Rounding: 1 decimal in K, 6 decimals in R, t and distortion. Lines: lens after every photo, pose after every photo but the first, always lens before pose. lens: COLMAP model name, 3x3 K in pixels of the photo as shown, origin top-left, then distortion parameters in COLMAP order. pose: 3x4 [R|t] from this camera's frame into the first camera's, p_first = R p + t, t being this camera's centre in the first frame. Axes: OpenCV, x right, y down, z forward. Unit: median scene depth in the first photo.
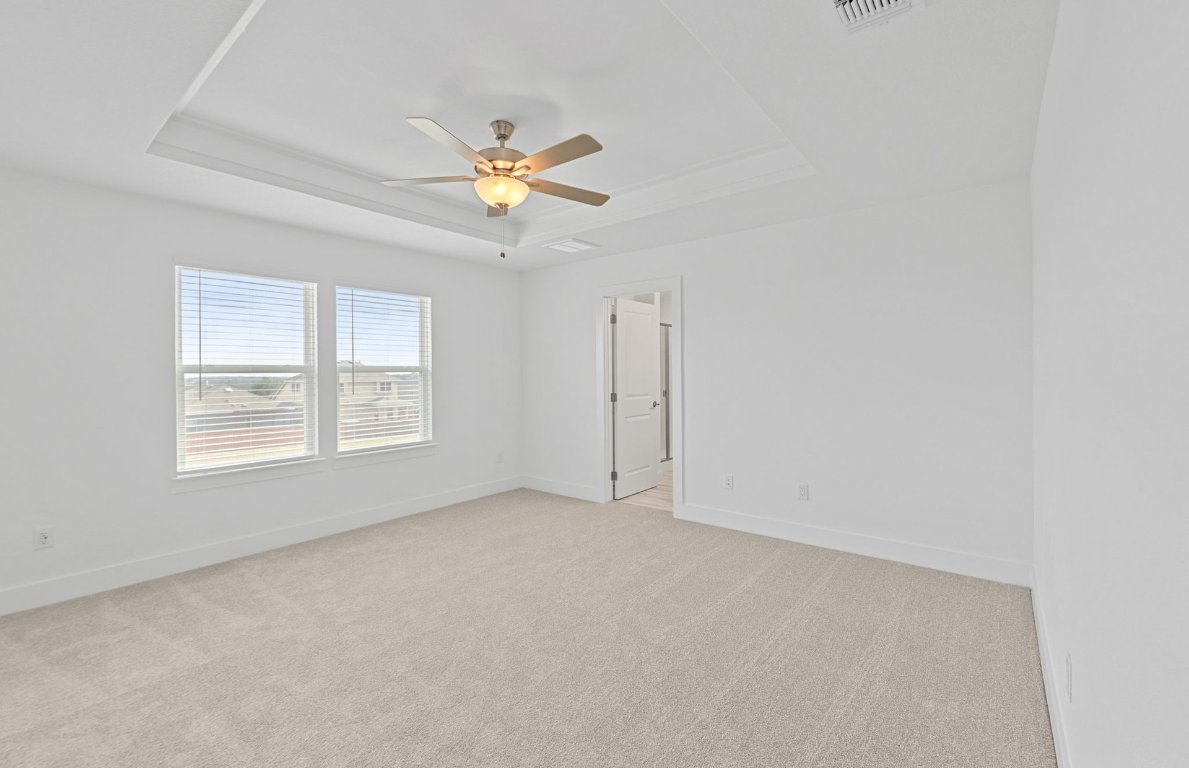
lens RADIAL K [[499.2, 0, 590.5], [0, 499.2, 374.7], [0, 0, 1]] dist [-0.000240, -0.000025]
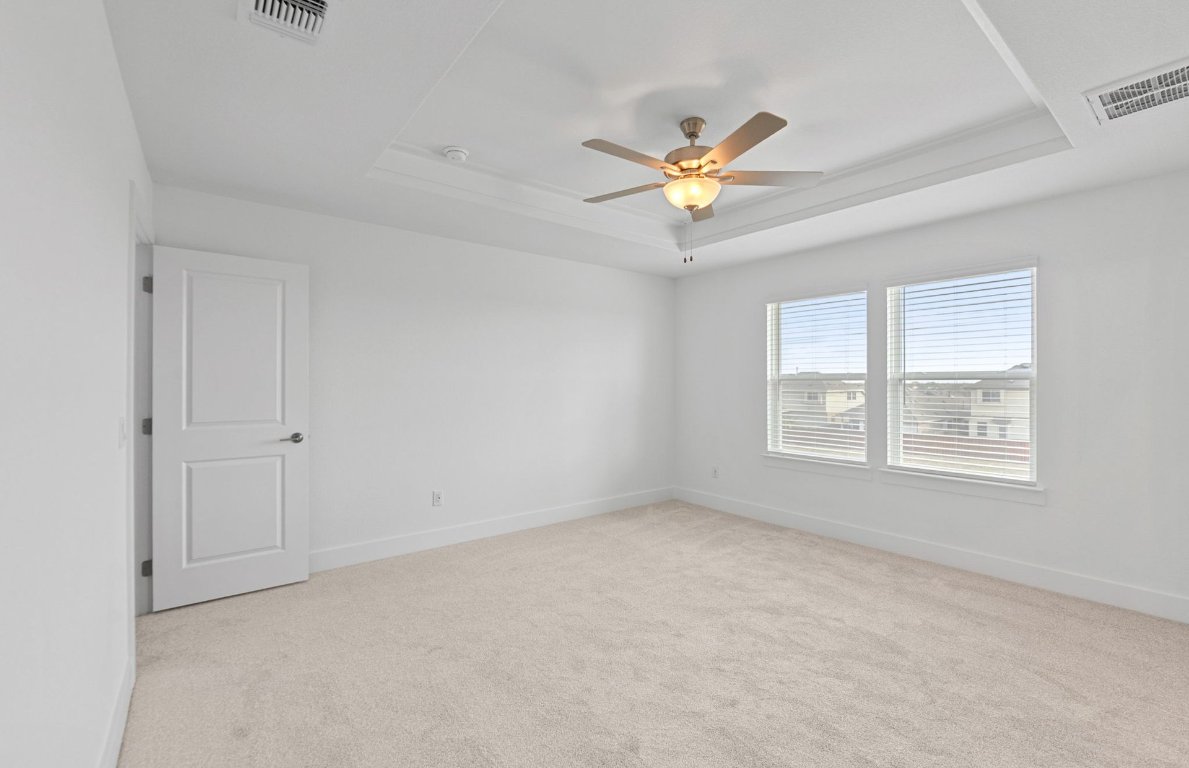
lens RADIAL K [[490.4, 0, 594.5], [0, 490.4, 384.0], [0, 0, 1]] dist [0.000454, 0.000057]
pose [[-0.227596, 0.007682, -0.973725, 0.592193], [0.003640, 0.999969, 0.007038, -0.006188], [0.973749, -0.001942, -0.227616, 0.778811]]
